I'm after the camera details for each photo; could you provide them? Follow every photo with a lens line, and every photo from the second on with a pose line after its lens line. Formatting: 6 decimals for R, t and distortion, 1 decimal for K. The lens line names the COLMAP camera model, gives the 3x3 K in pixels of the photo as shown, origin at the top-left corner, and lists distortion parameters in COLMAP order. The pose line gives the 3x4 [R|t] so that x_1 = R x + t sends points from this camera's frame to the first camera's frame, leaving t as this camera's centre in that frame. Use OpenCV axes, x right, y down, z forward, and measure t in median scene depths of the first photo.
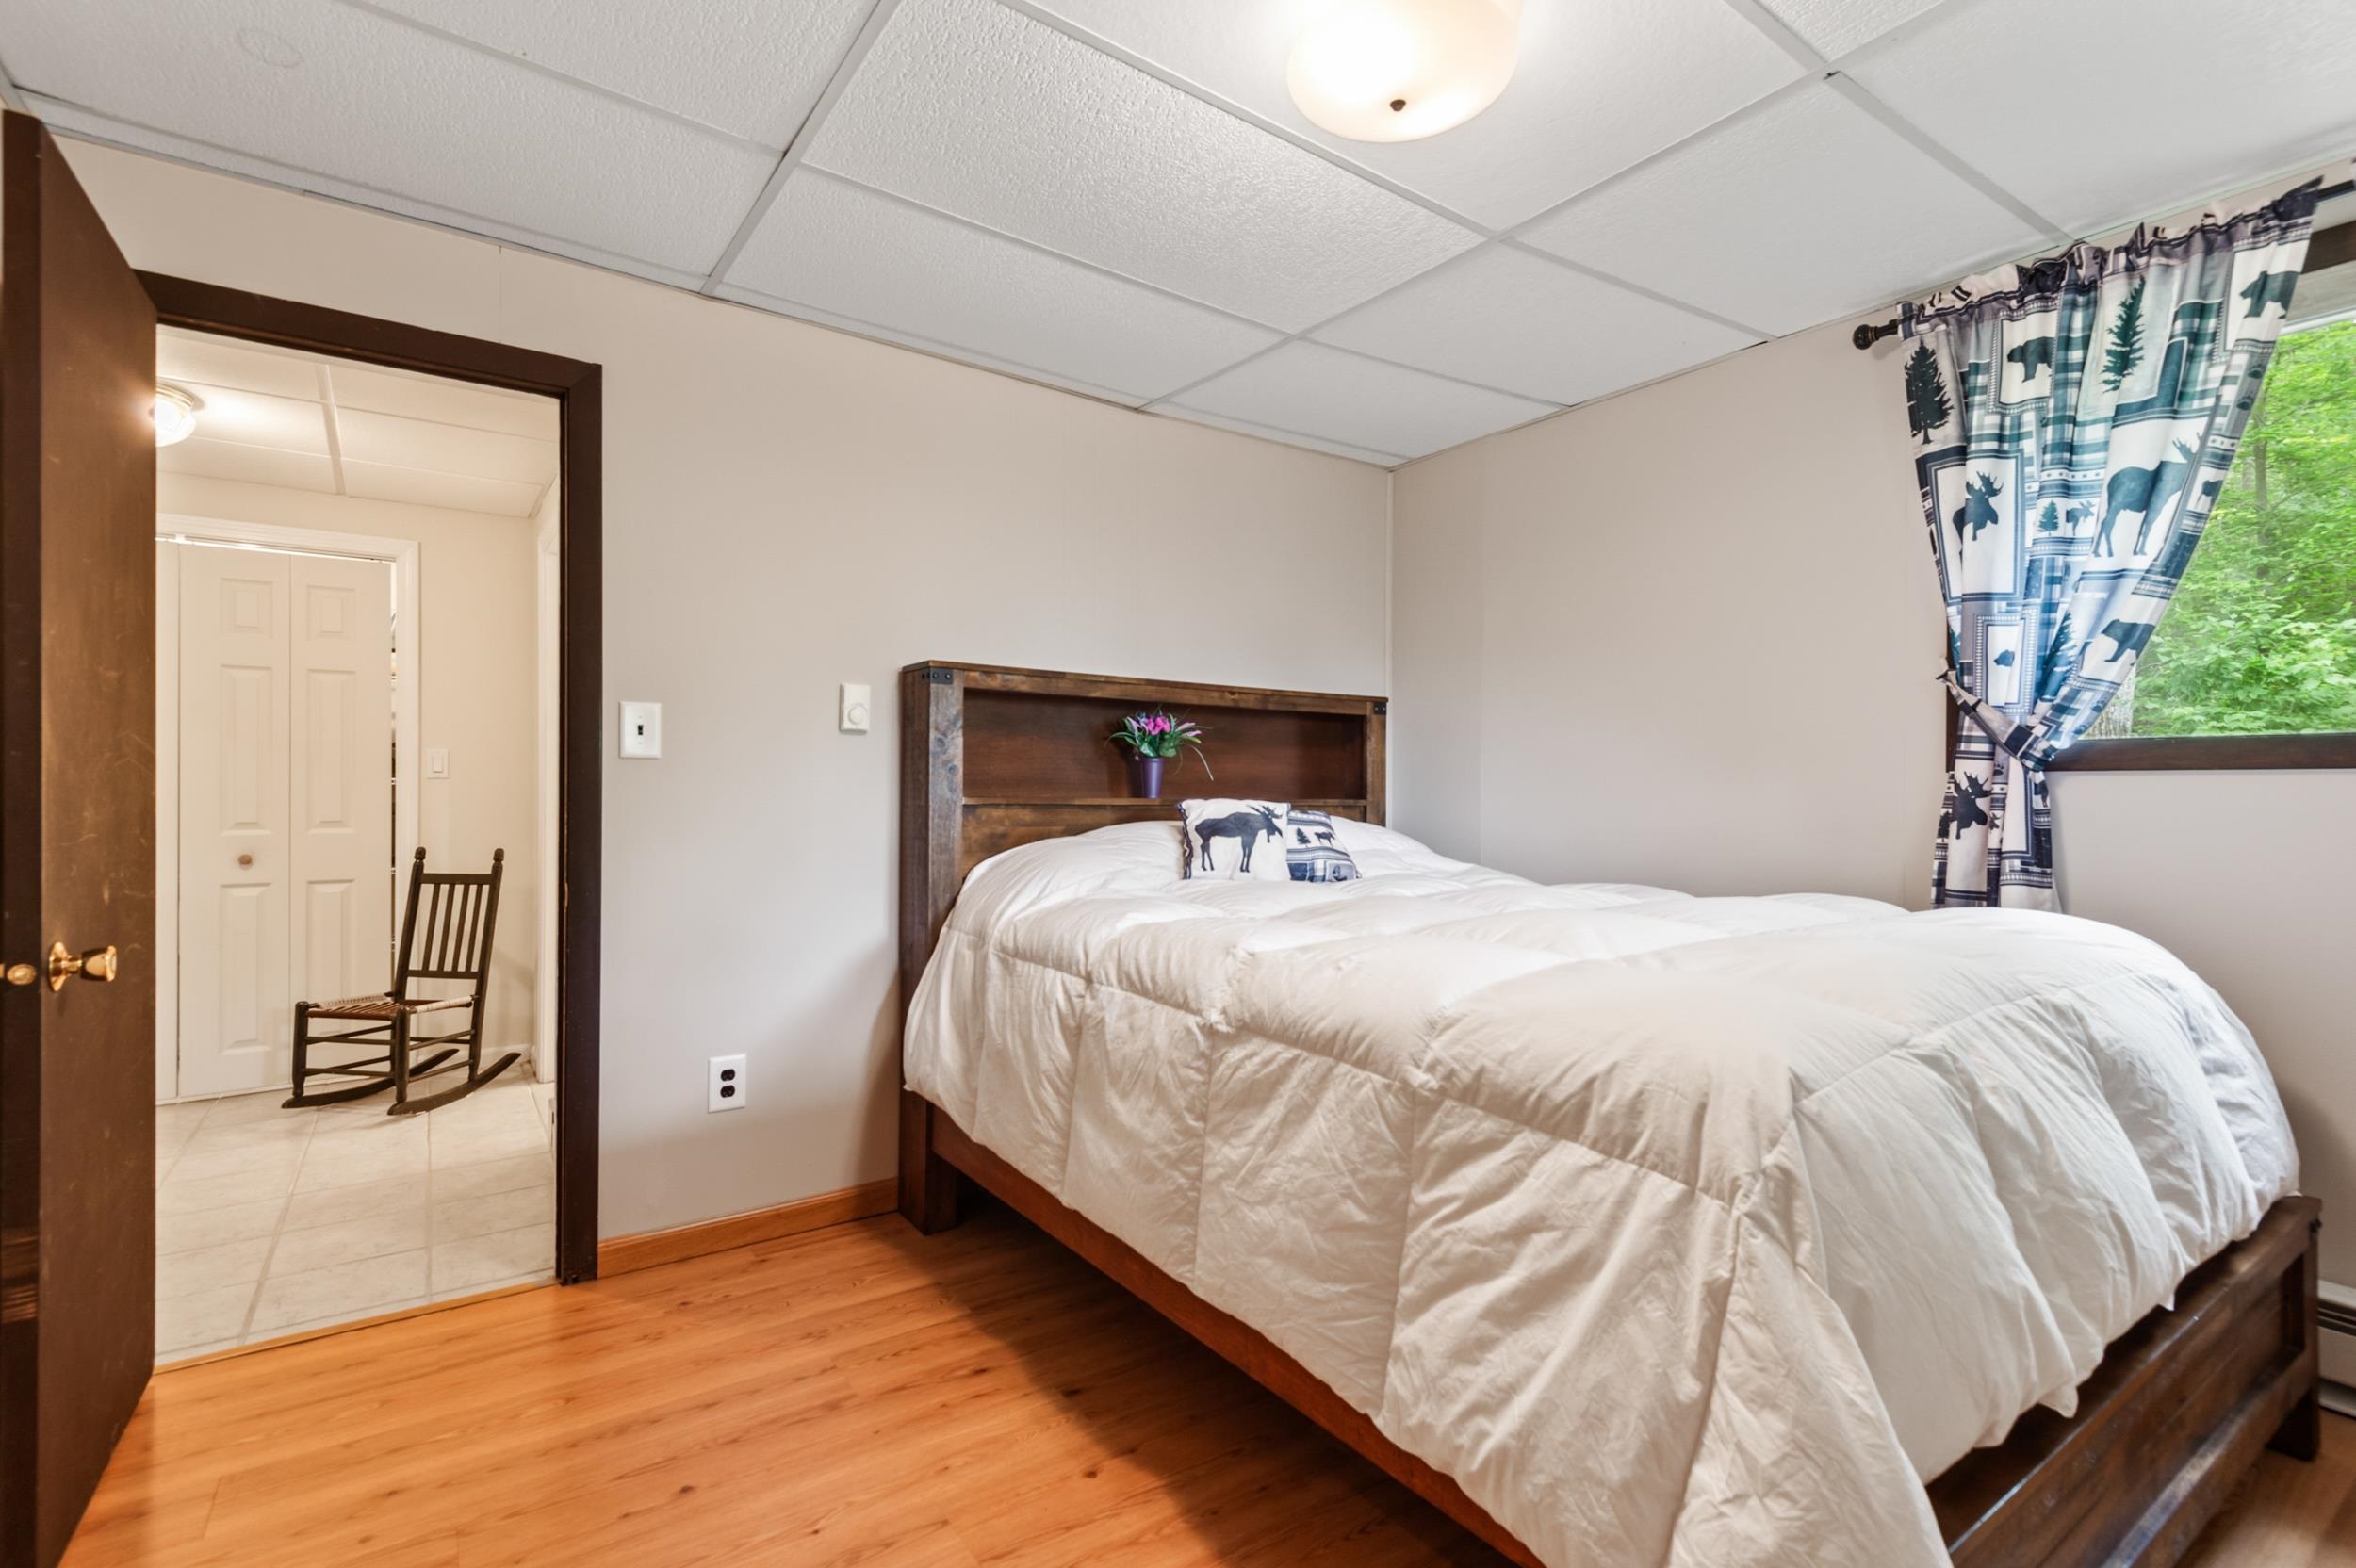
lens RADIAL K [[1095.5, 0, 1173.7], [0, 1095.5, 793.2], [0, 0, 1]] dist [0.002346, 0.001143]
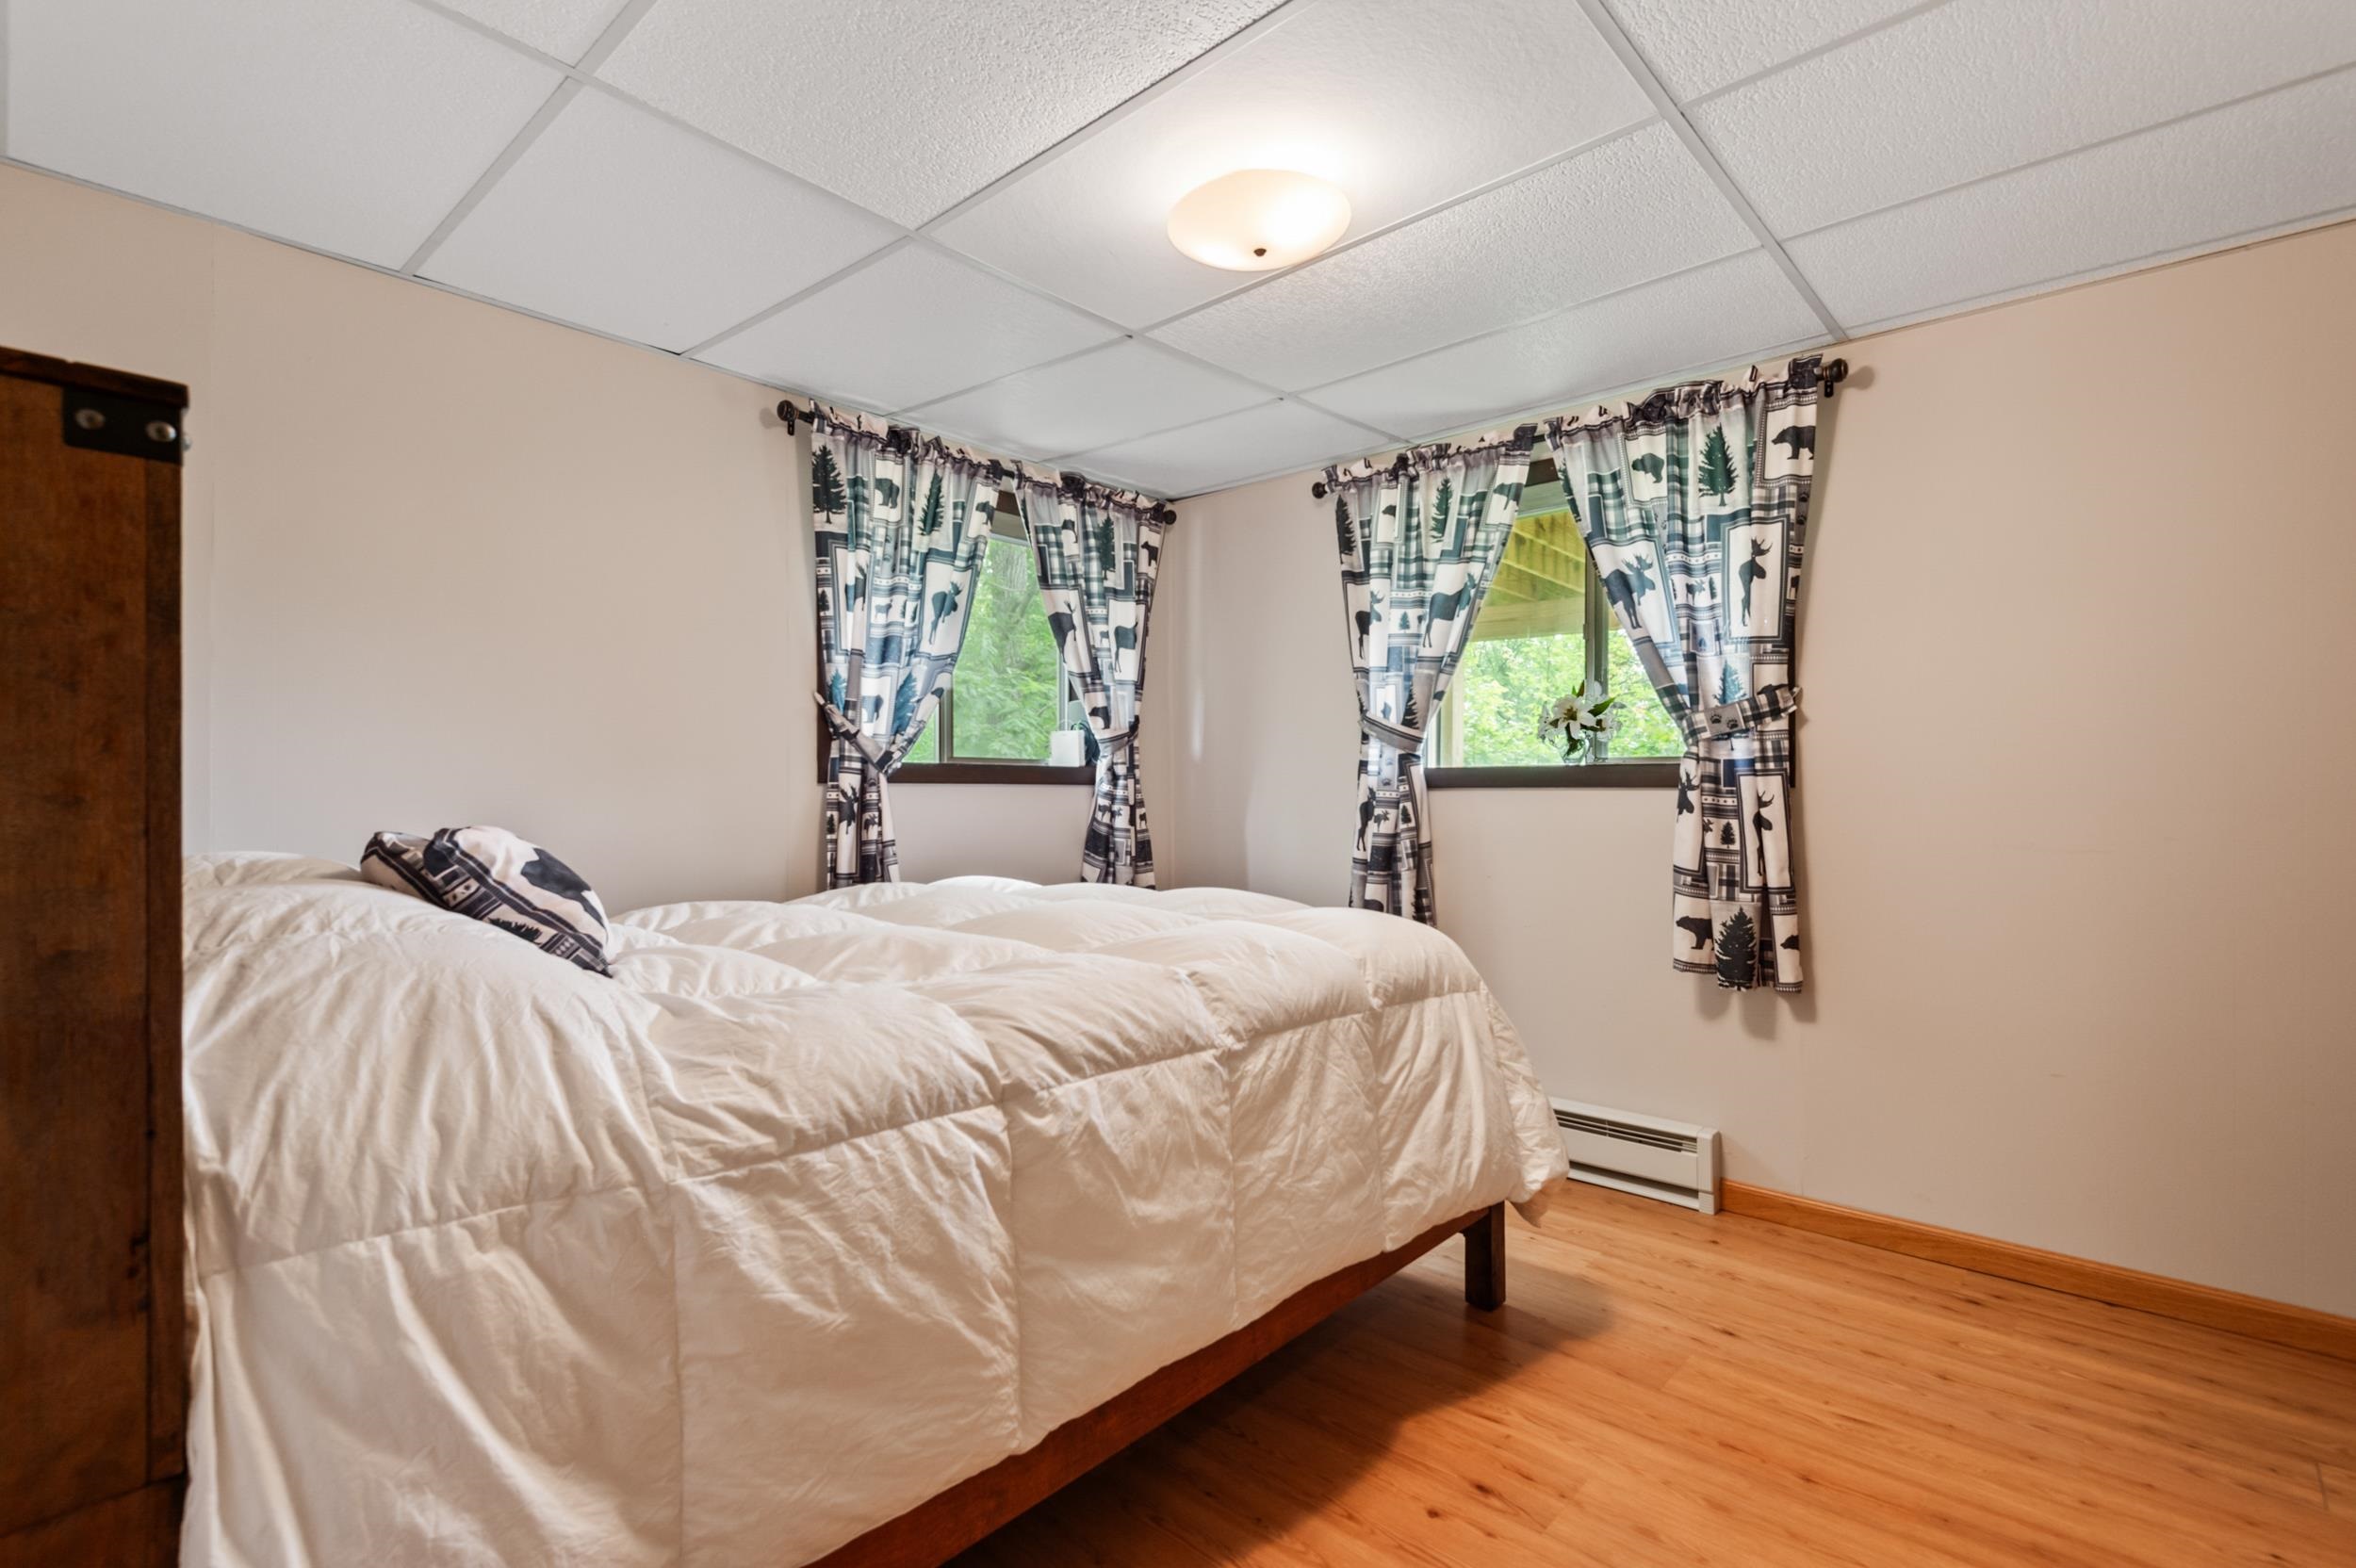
lens RADIAL K [[1095.5, 0, 1186.2], [0, 1095.5, 793.9], [0, 0, 1]] dist [0.002346, 0.001143]
pose [[-0.239343, -0.007313, 0.970907, -0.684779], [0.001174, 0.999969, 0.007821, -0.017363], [-0.970934, 0.003011, -0.239327, 0.966835]]
